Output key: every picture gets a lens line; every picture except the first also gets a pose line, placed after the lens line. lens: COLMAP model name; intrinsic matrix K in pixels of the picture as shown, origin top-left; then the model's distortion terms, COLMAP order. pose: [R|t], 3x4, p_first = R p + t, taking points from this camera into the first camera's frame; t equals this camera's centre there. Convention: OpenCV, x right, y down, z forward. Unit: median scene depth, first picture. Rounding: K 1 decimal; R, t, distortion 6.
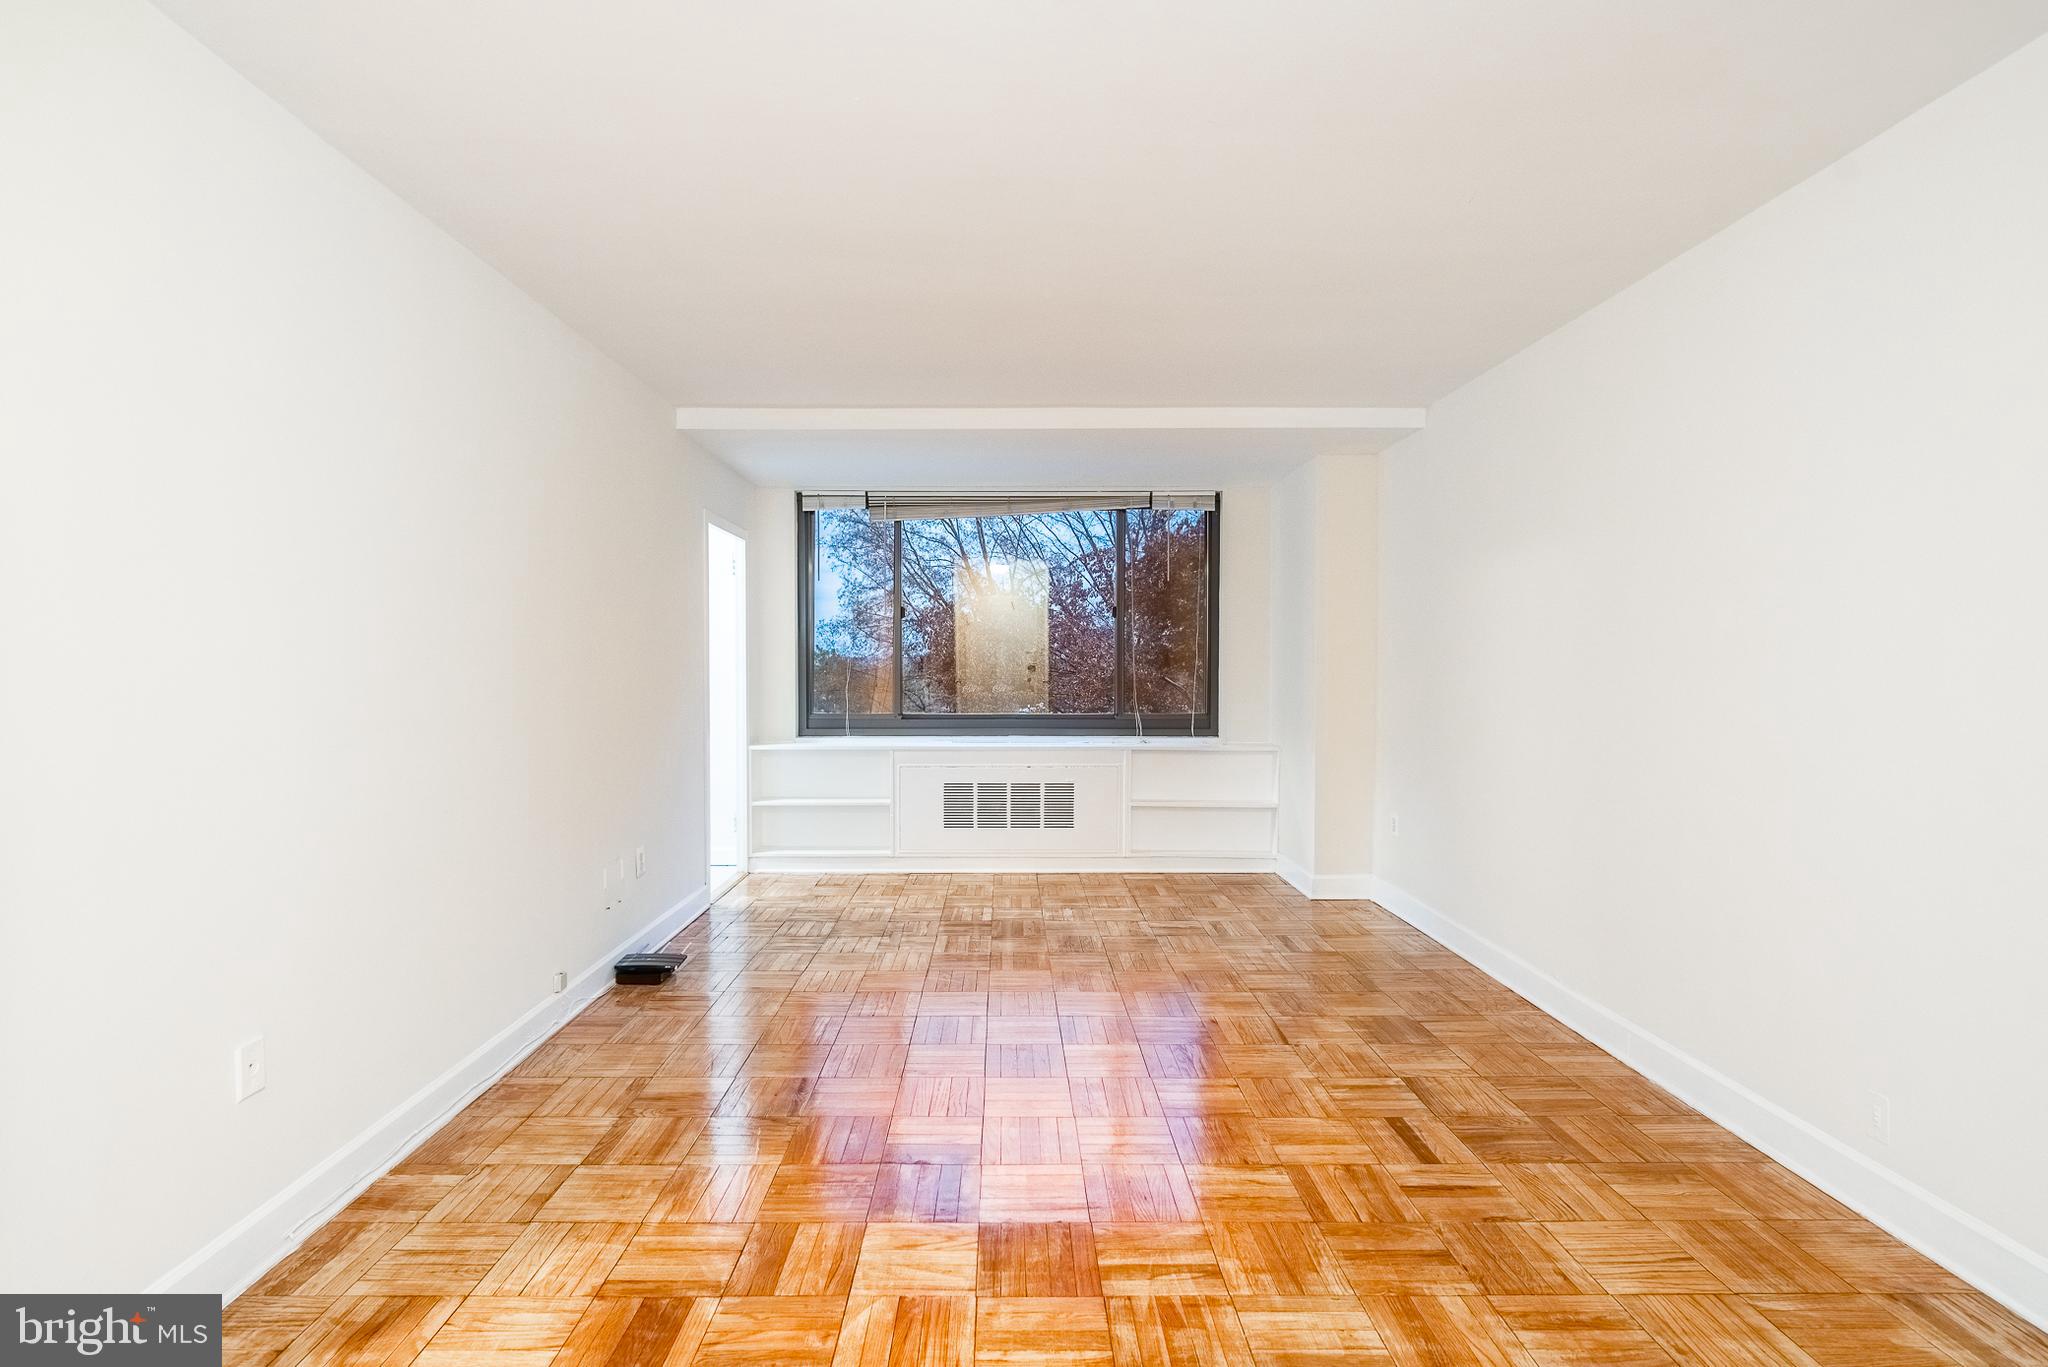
lens RADIAL K [[965.4, 0, 1043.3], [0, 965.4, 683.7], [0, 0, 1]] dist [0.000550, -0.000496]
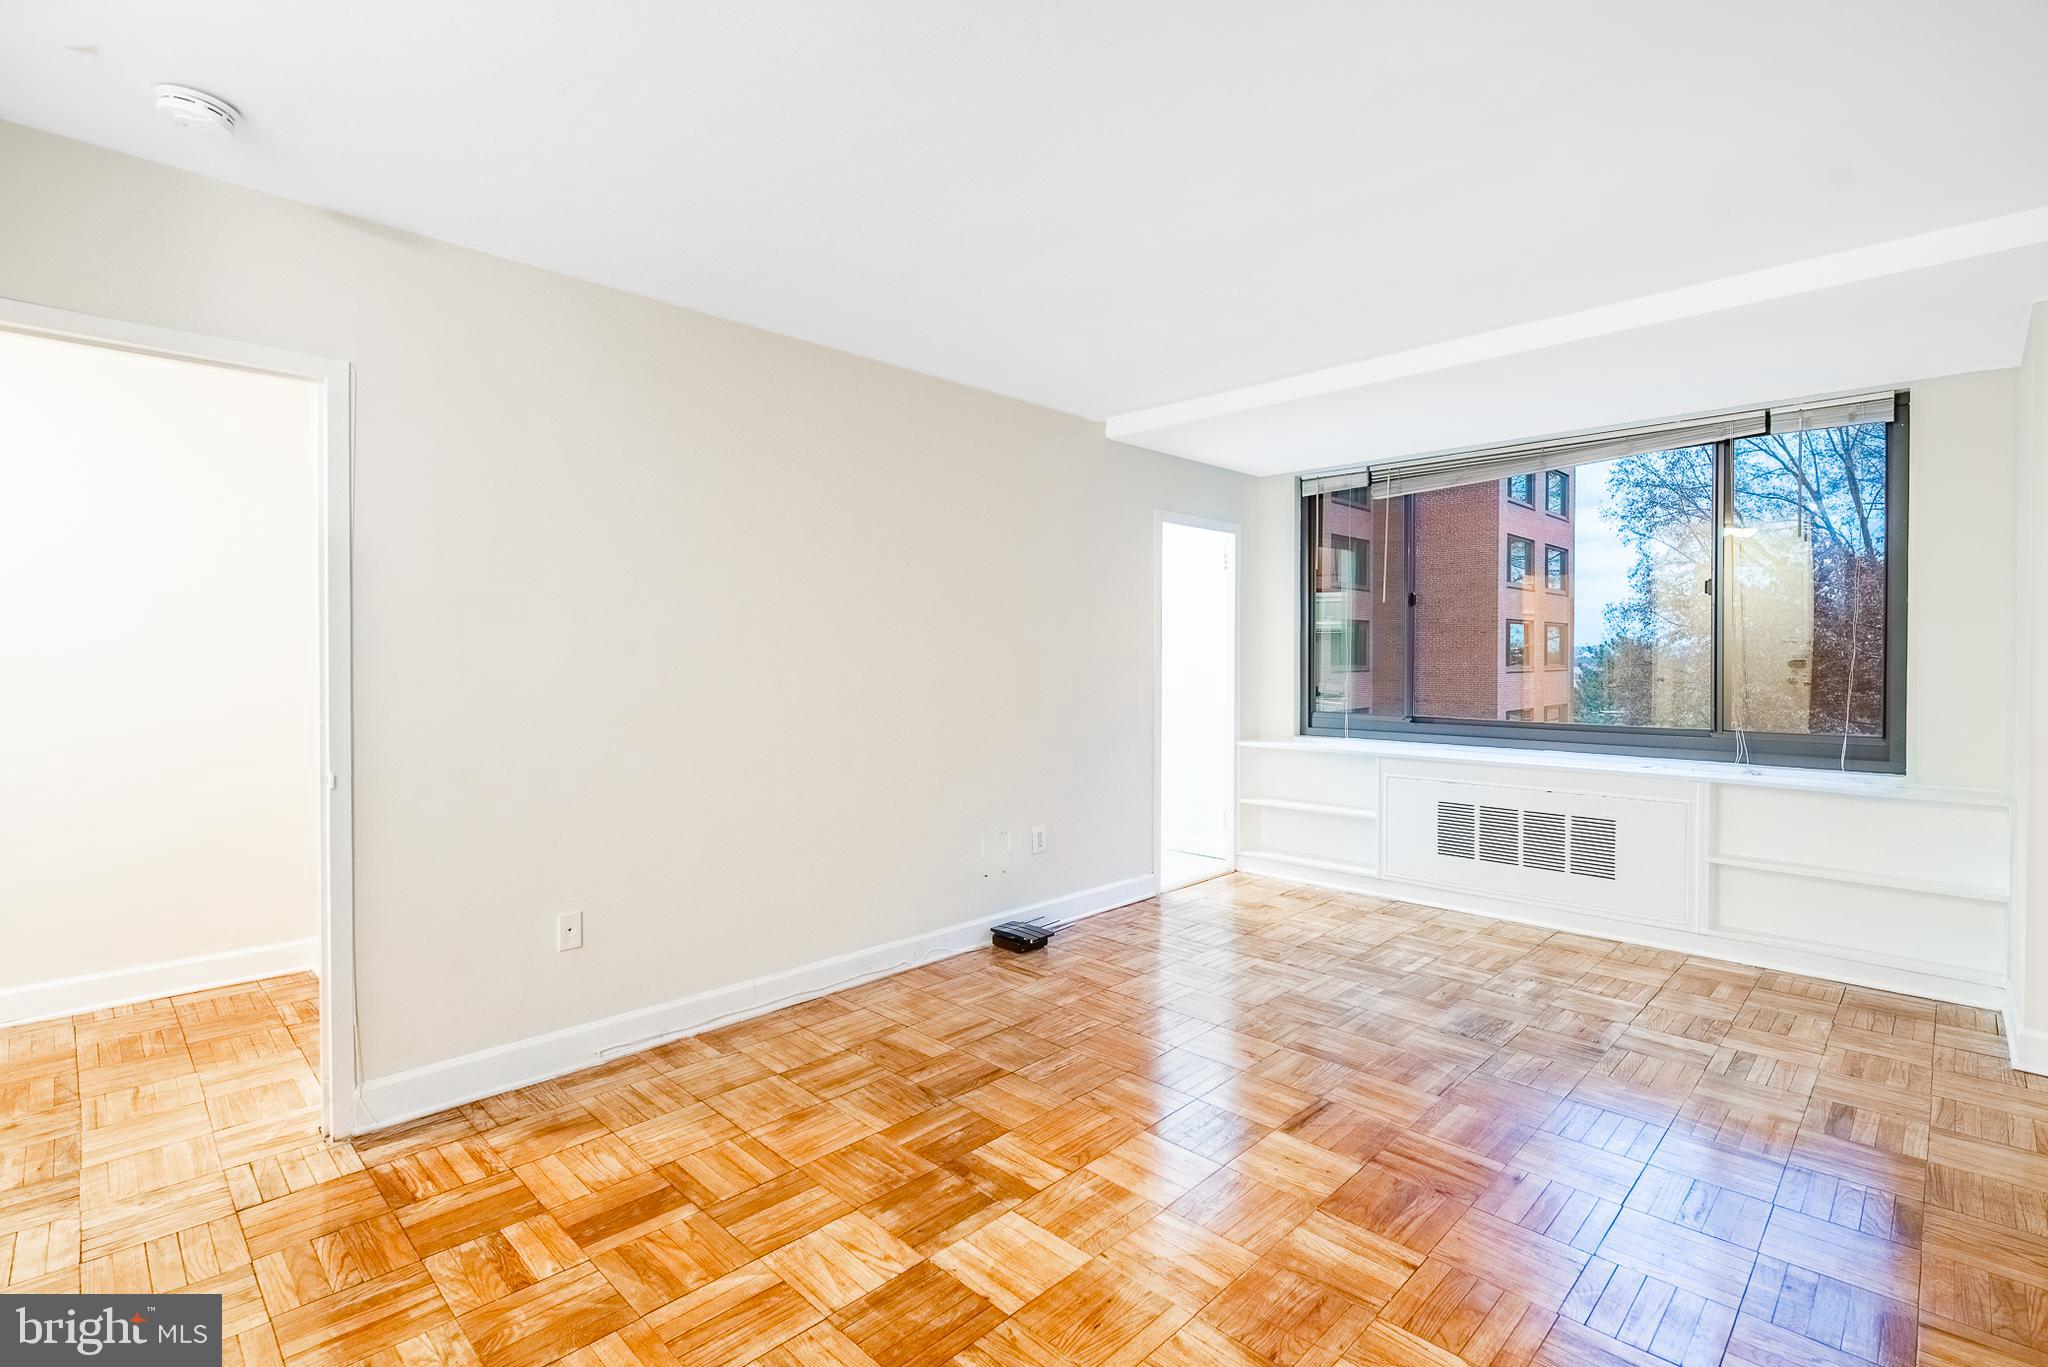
lens RADIAL K [[975.9, 0, 1032.2], [0, 975.9, 665.4], [0, 0, 1]] dist [0.001447, -0.000162]
pose [[0.696915, 0.007781, -0.717112, 0.397609], [-0.014289, 0.999893, -0.003036, -0.011470], [0.717012, 0.012363, 0.696951, 0.233432]]
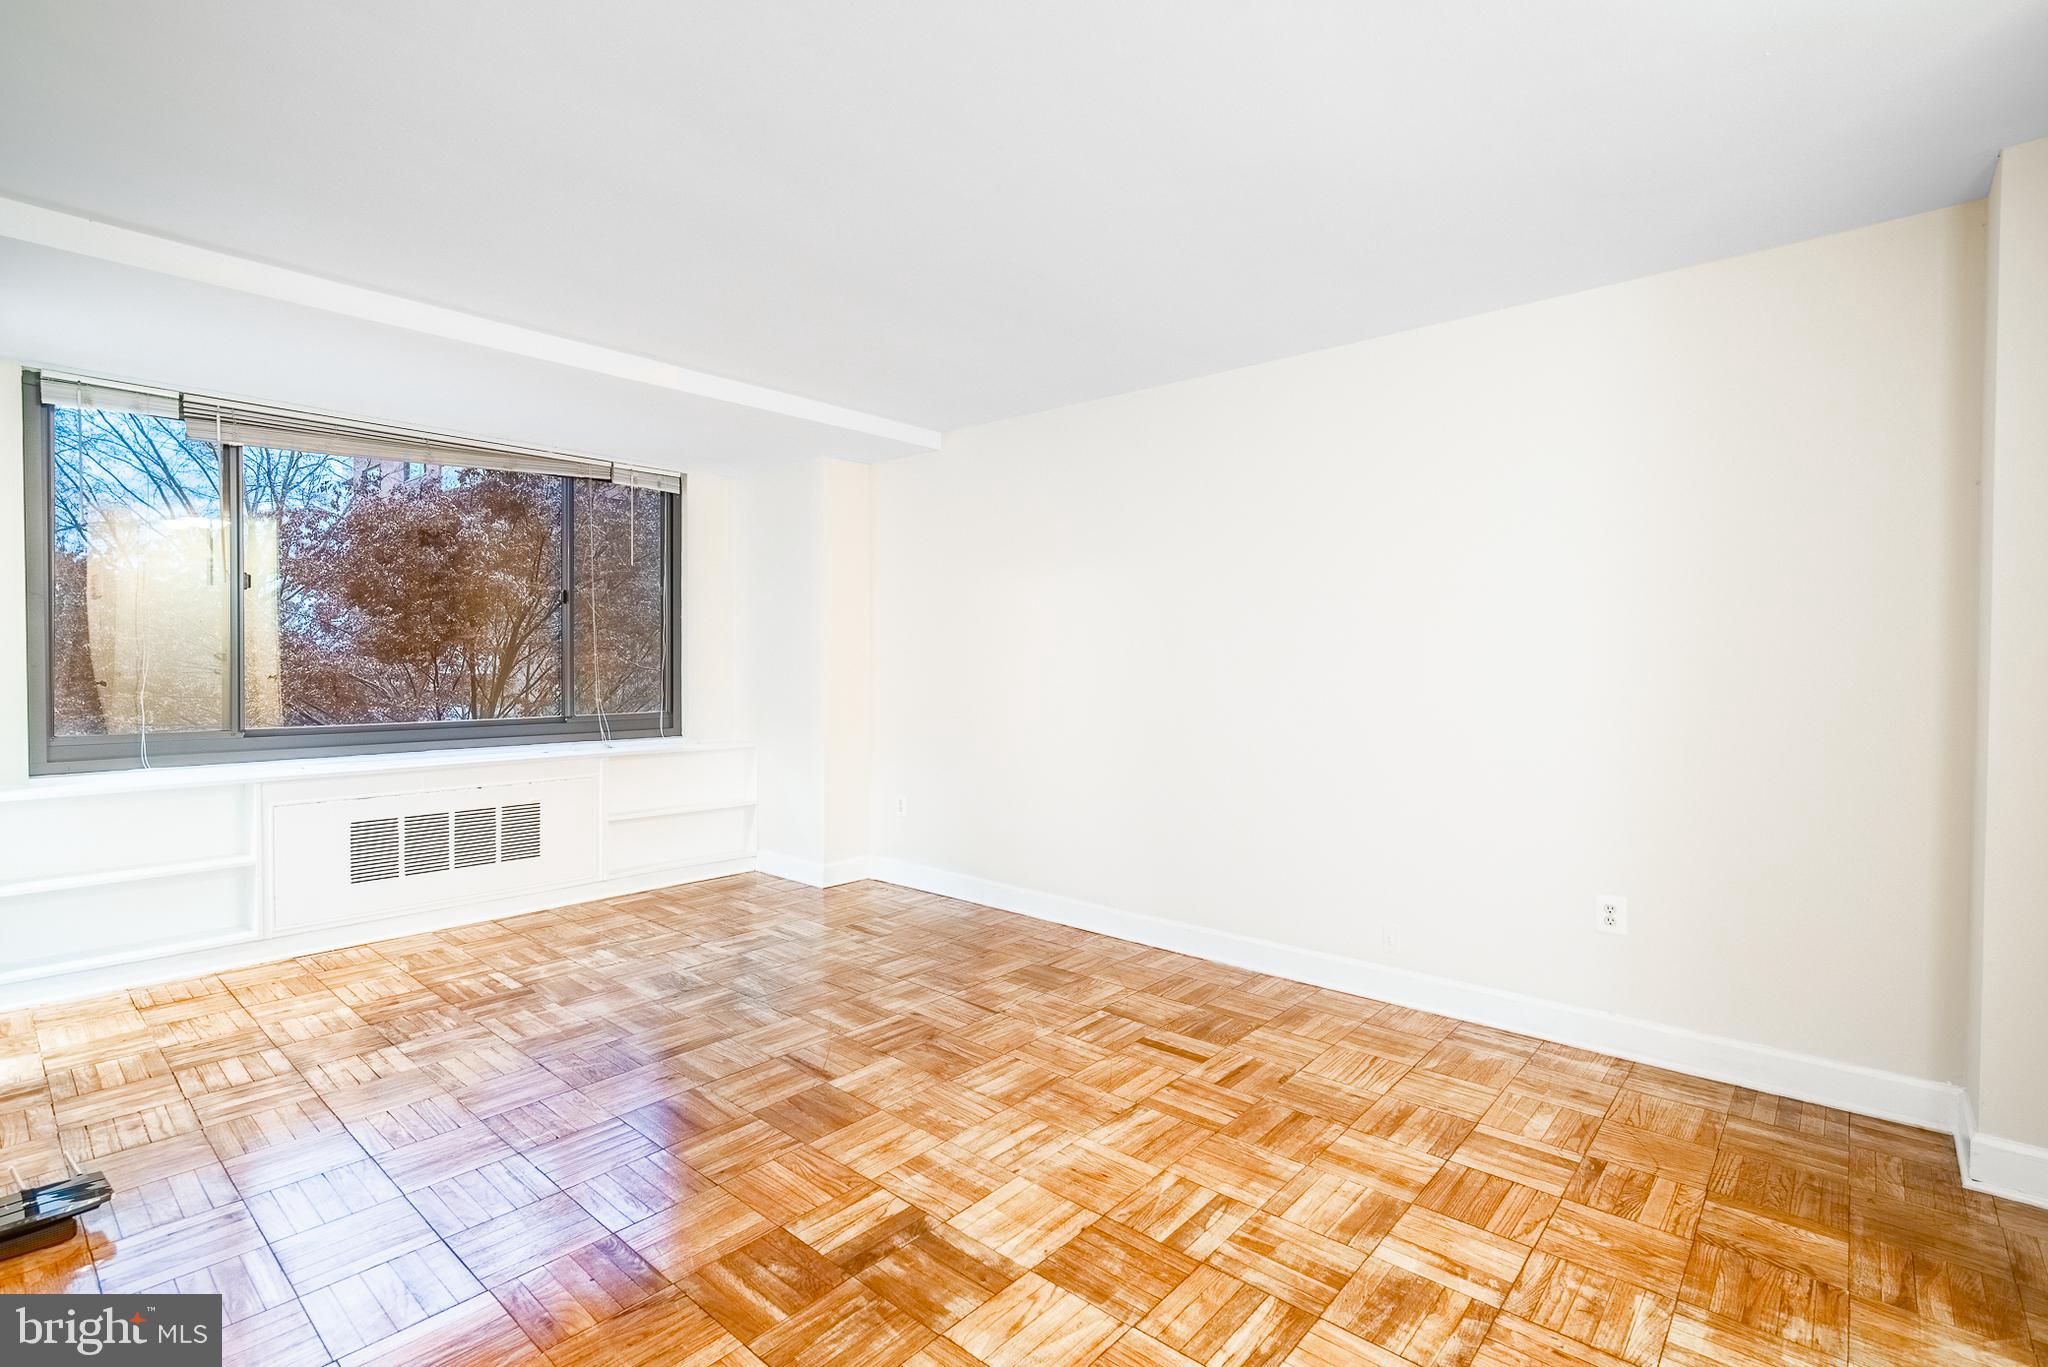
lens RADIAL K [[921.1, 0, 1046.9], [0, 921.1, 676.7], [0, 0, 1]] dist [-0.000929, -0.000284]
pose [[0.668811, -0.010726, 0.743355, -0.406811], [0.010584, 0.999932, 0.004906, -0.005637], [-0.743357, 0.004587, 0.668879, 0.232569]]
